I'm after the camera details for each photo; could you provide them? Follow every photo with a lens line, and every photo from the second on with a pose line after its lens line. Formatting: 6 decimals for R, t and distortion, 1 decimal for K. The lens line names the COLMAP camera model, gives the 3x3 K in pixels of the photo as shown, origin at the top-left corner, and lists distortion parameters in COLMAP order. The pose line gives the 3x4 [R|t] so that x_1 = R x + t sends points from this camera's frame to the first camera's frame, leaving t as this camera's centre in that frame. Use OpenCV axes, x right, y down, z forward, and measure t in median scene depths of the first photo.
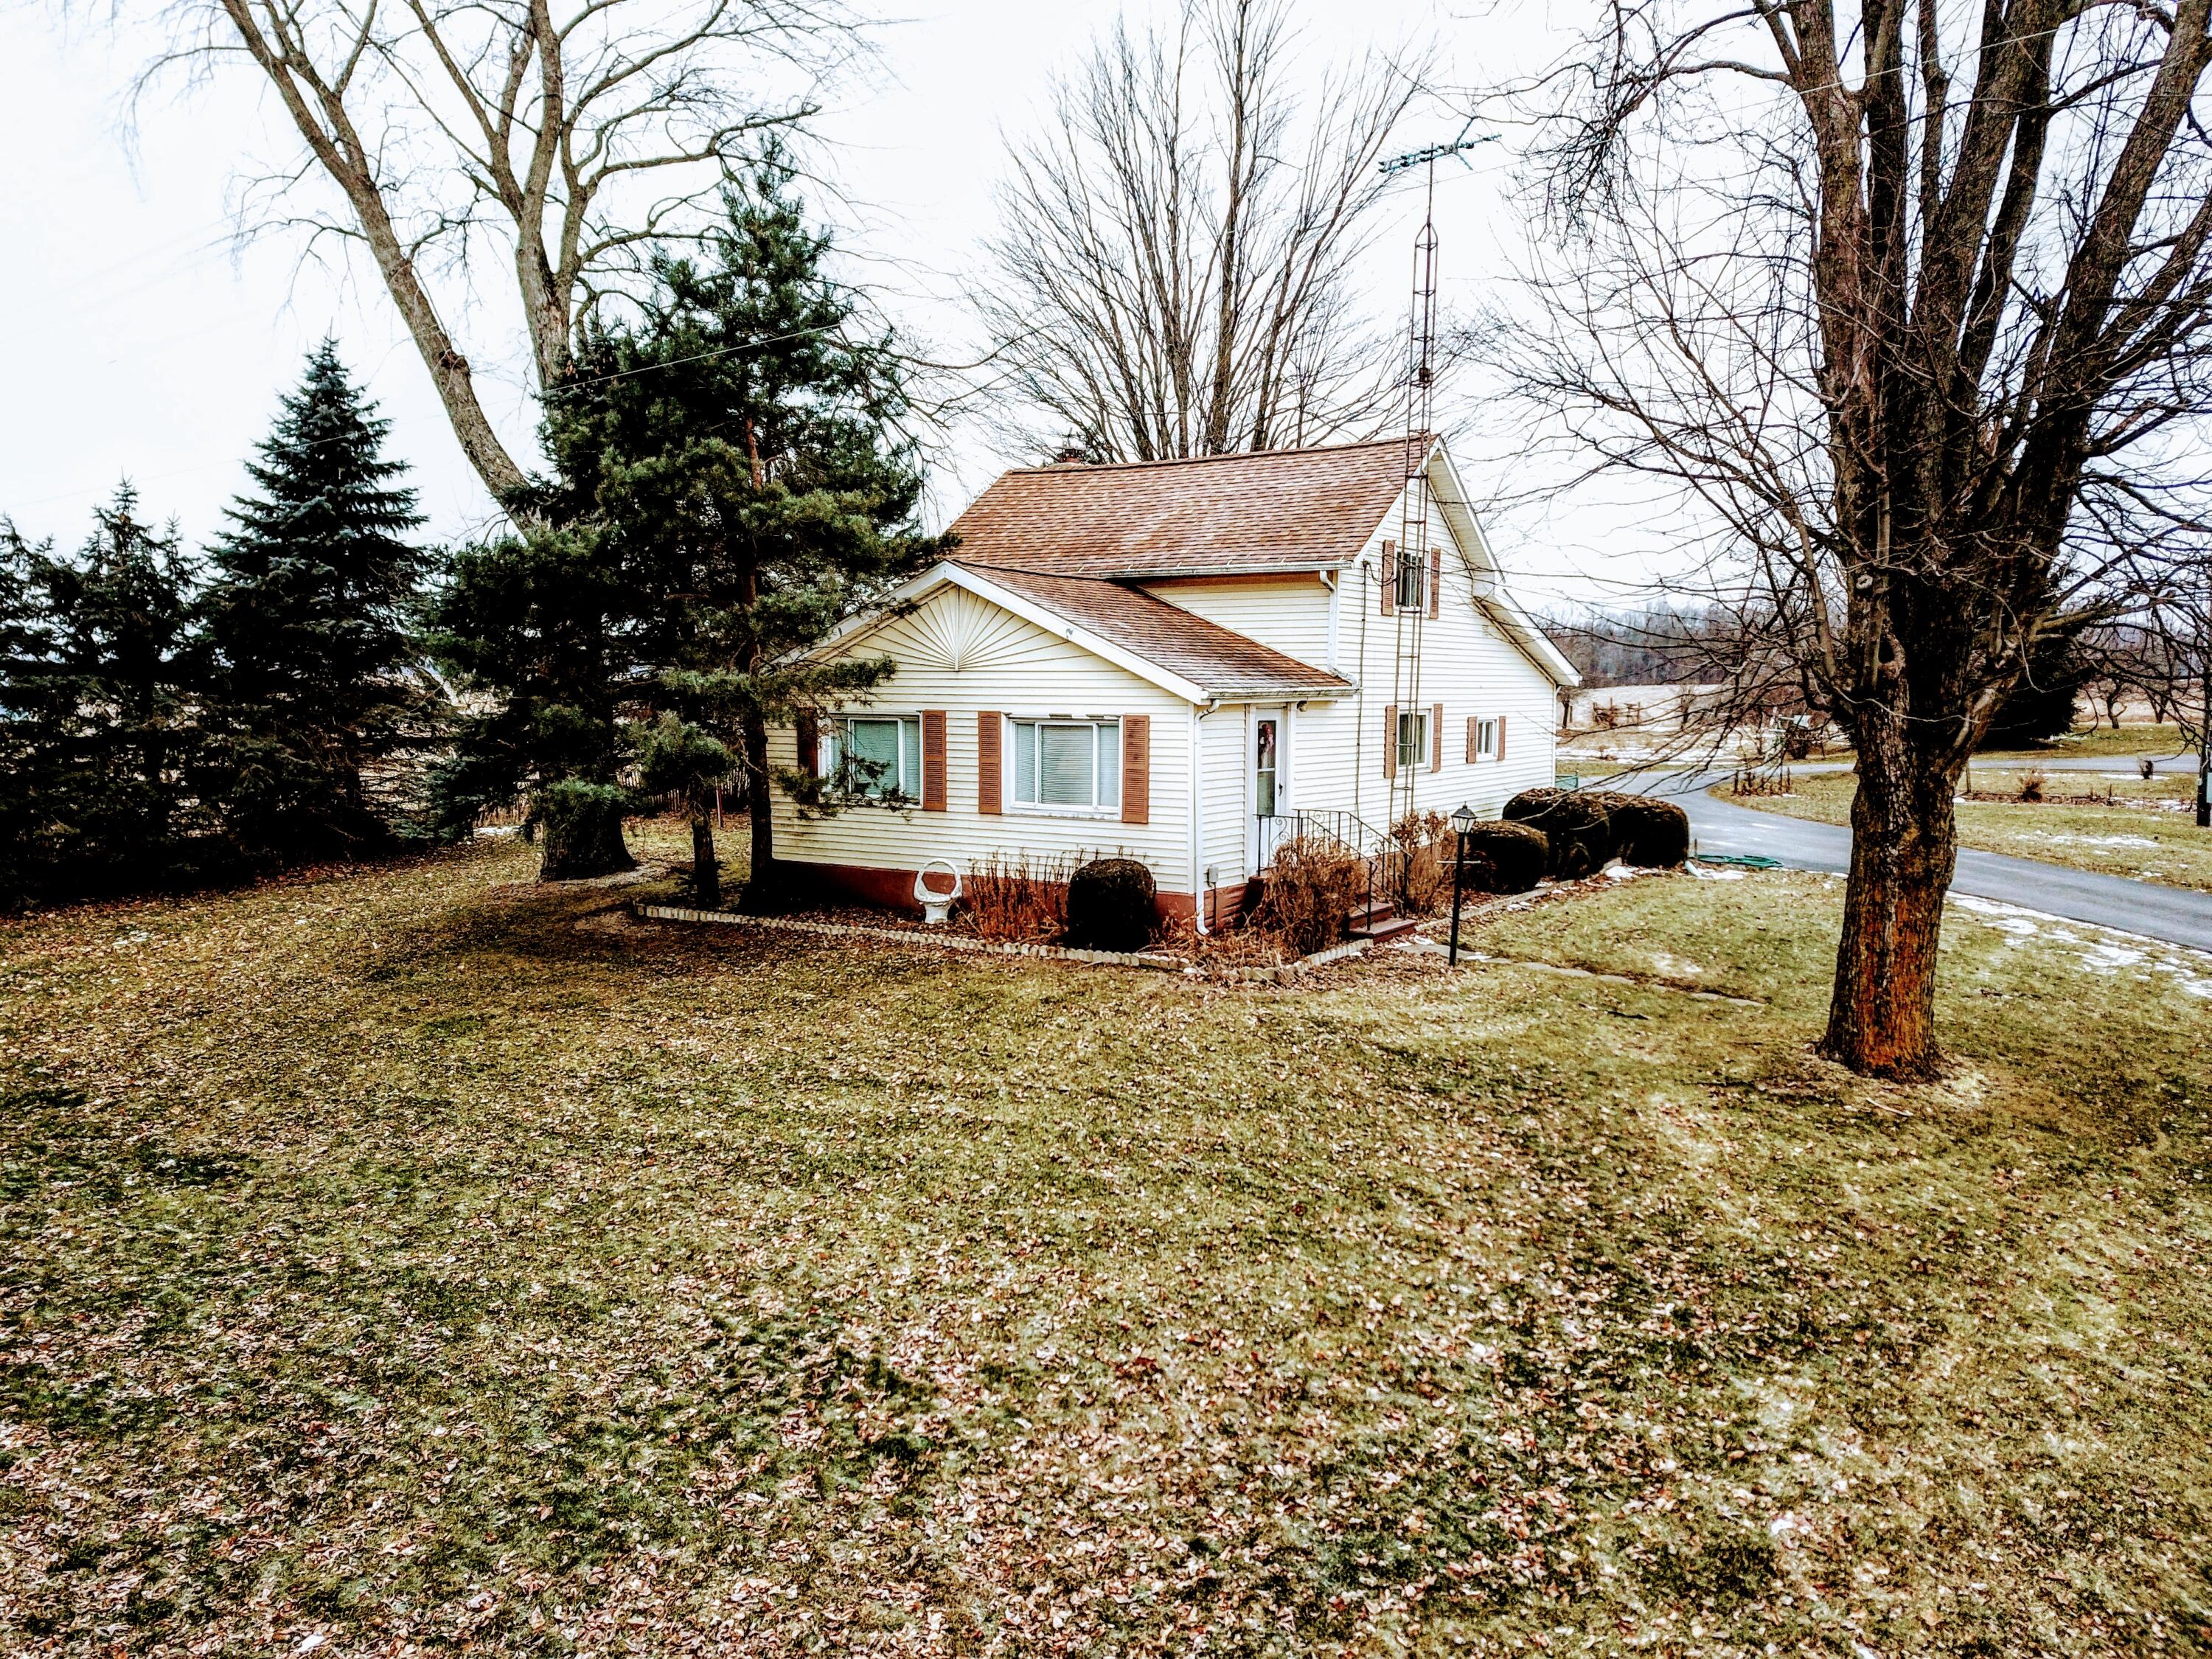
lens RADIAL K [[1662.6, 0, 1106.0], [0, 1662.6, 829.5], [0, 0, 1]] dist [0.062669, -0.047223]
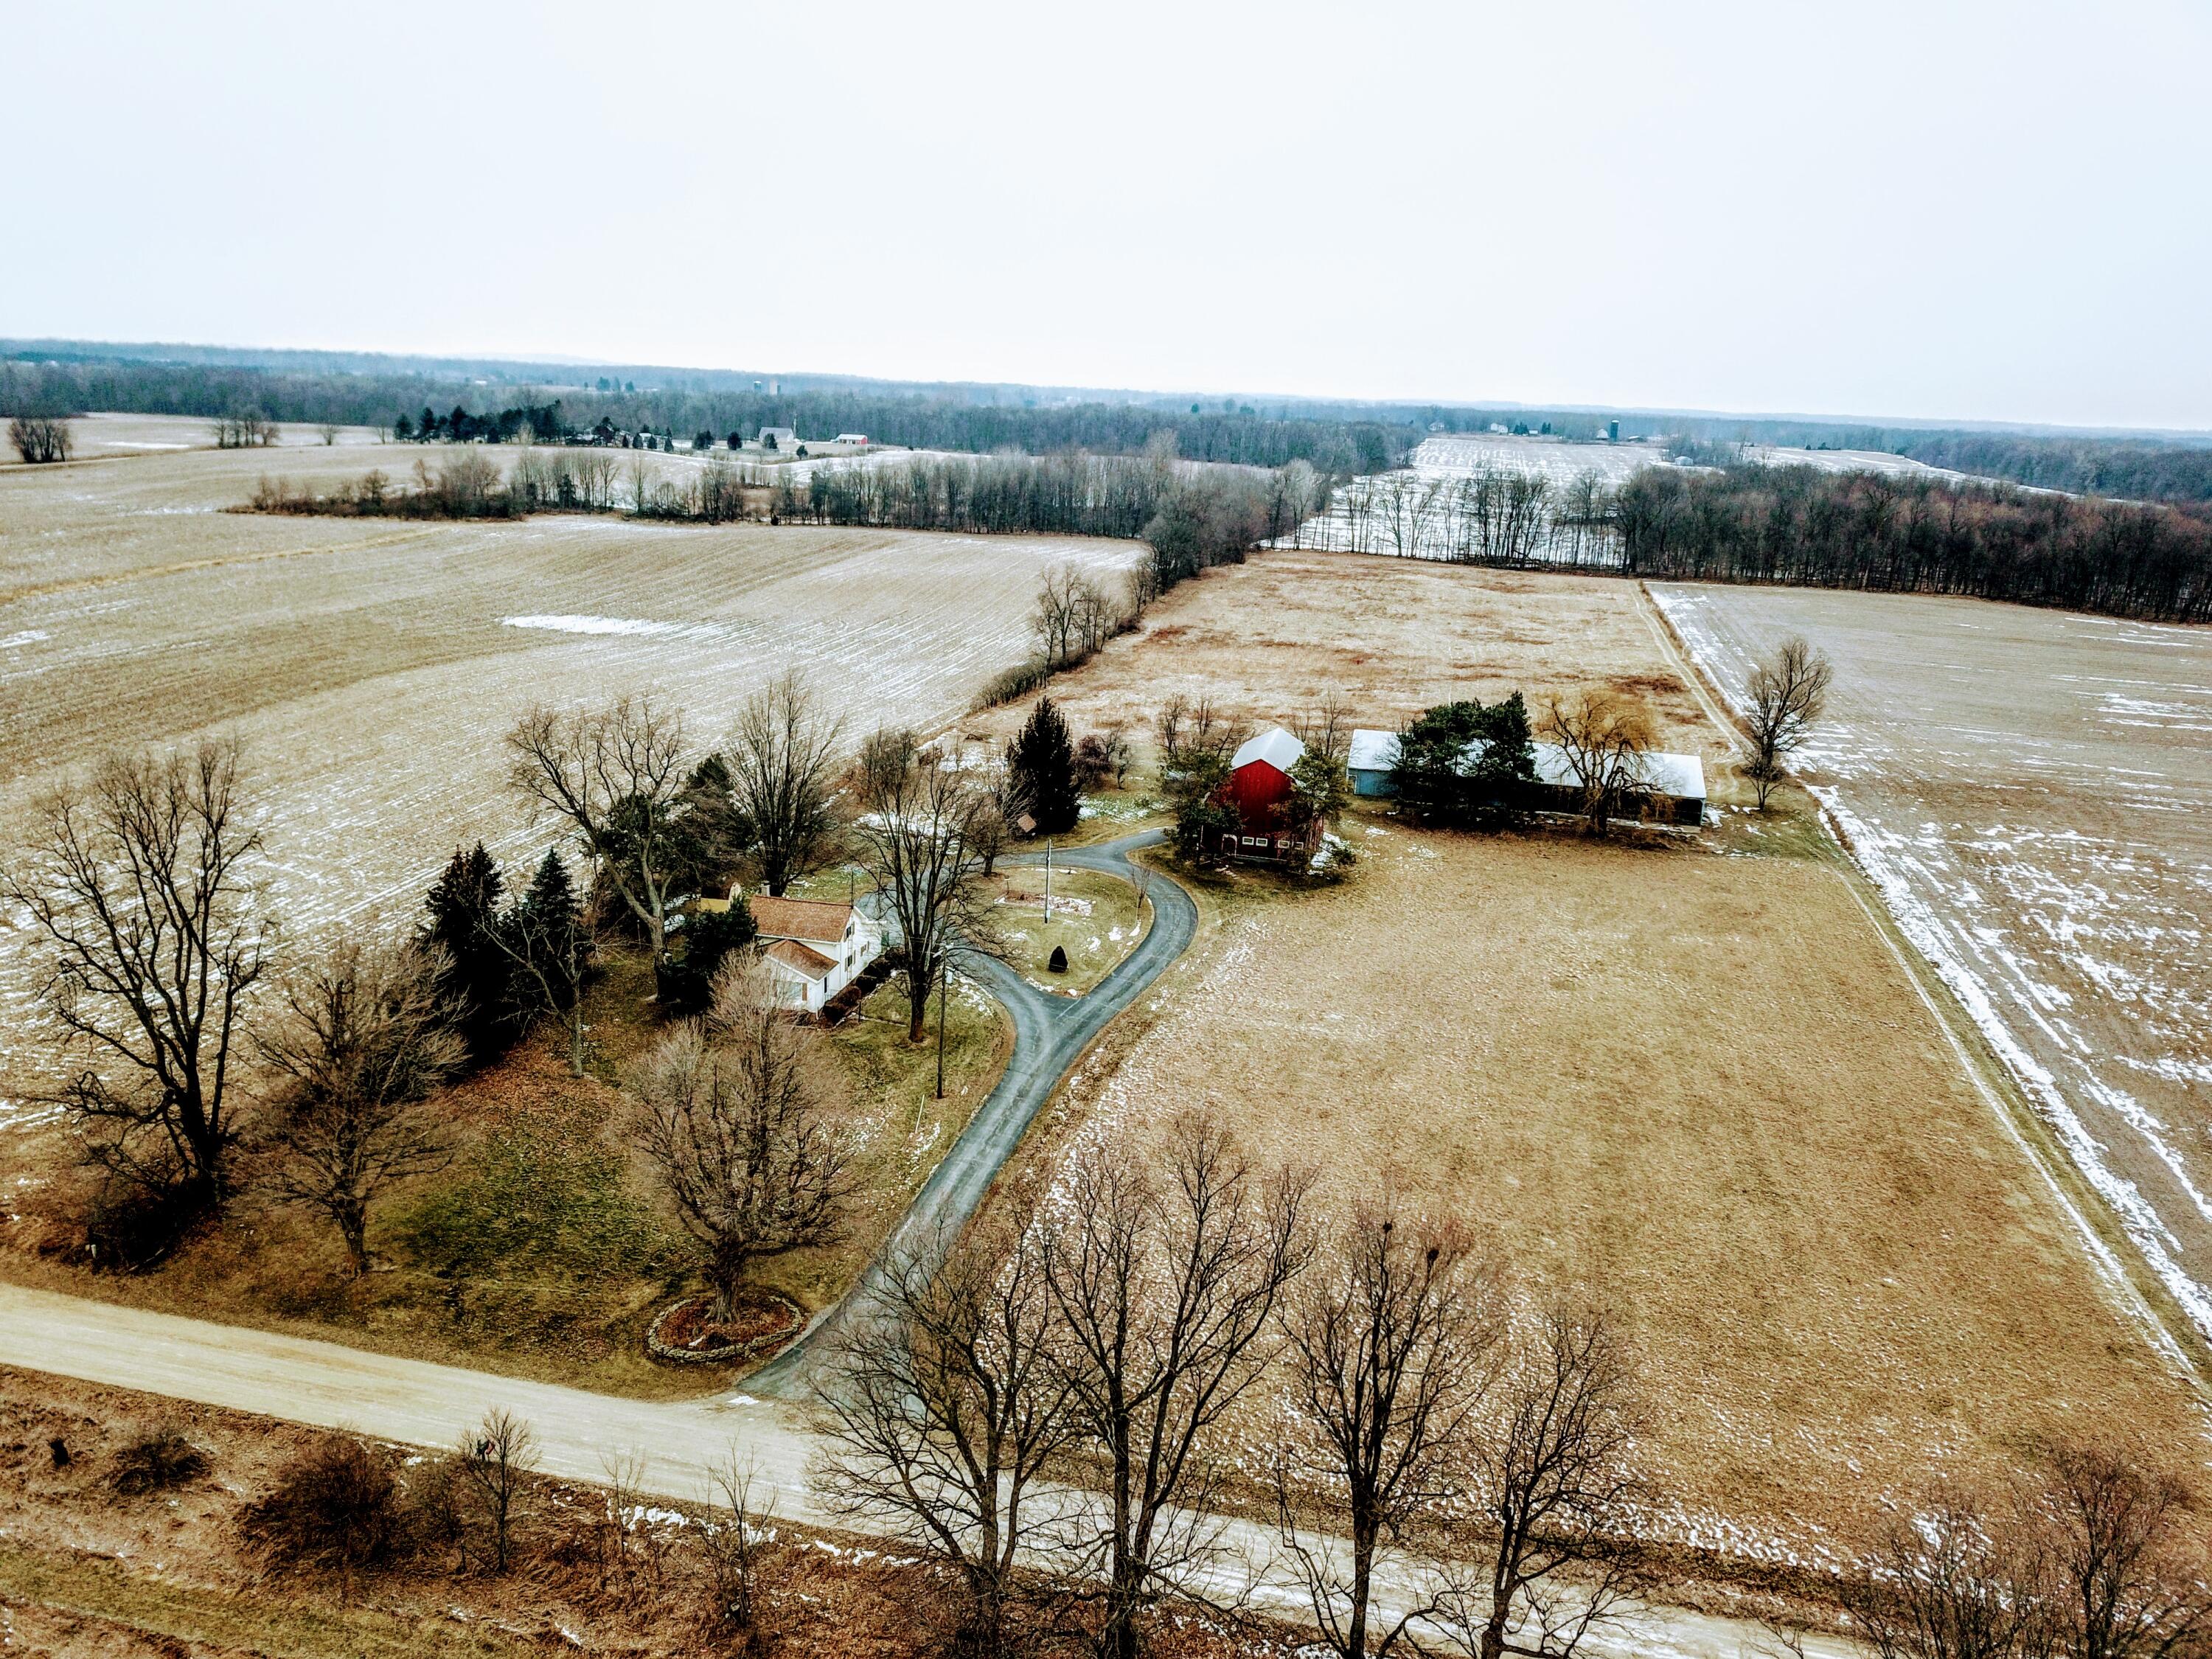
lens RADIAL K [[1662.6, 0, 1106.0], [0, 1662.6, 829.5], [0, 0, 1]] dist [0.062669, -0.047223]
pose [[0.939904, -0.060261, 0.336079, -0.919612], [-0.012445, 0.977602, 0.210092, -1.829501], [-0.341212, -0.201649, 0.918102, -4.608493]]
